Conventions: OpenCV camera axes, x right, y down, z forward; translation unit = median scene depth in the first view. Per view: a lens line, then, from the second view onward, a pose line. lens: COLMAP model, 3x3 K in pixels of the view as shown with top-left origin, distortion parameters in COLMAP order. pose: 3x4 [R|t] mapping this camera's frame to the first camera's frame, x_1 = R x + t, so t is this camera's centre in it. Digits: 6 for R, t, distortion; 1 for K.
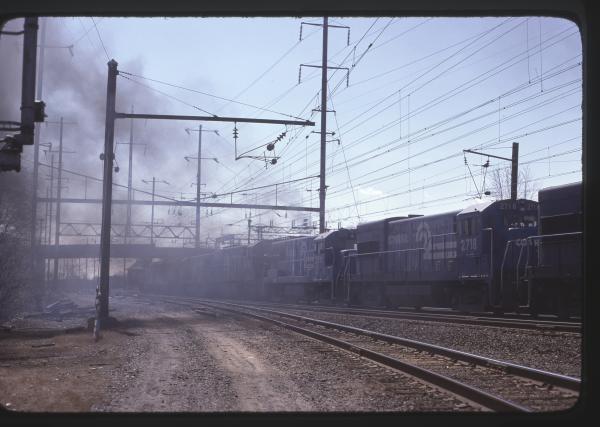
lens RADIAL K [[1097.2, 0, 300.0], [0, 1097.2, 213.5], [0, 0, 1]] dist [-0.024482, -0.192000]
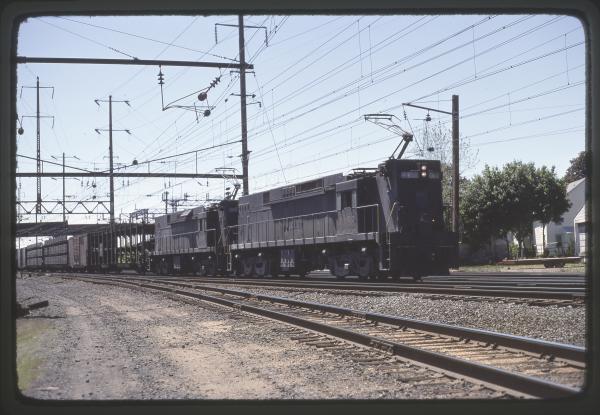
lens RADIAL K [[929.7, 0, 299.1], [0, 929.7, 238.8], [0, 0, 1]] dist [-0.038766, -0.191474]
pose [[0.992605, -0.040094, 0.114579, -0.028304], [0.034662, 0.998196, 0.049015, 0.012850], [-0.116338, -0.044681, 0.992204, 0.194725]]
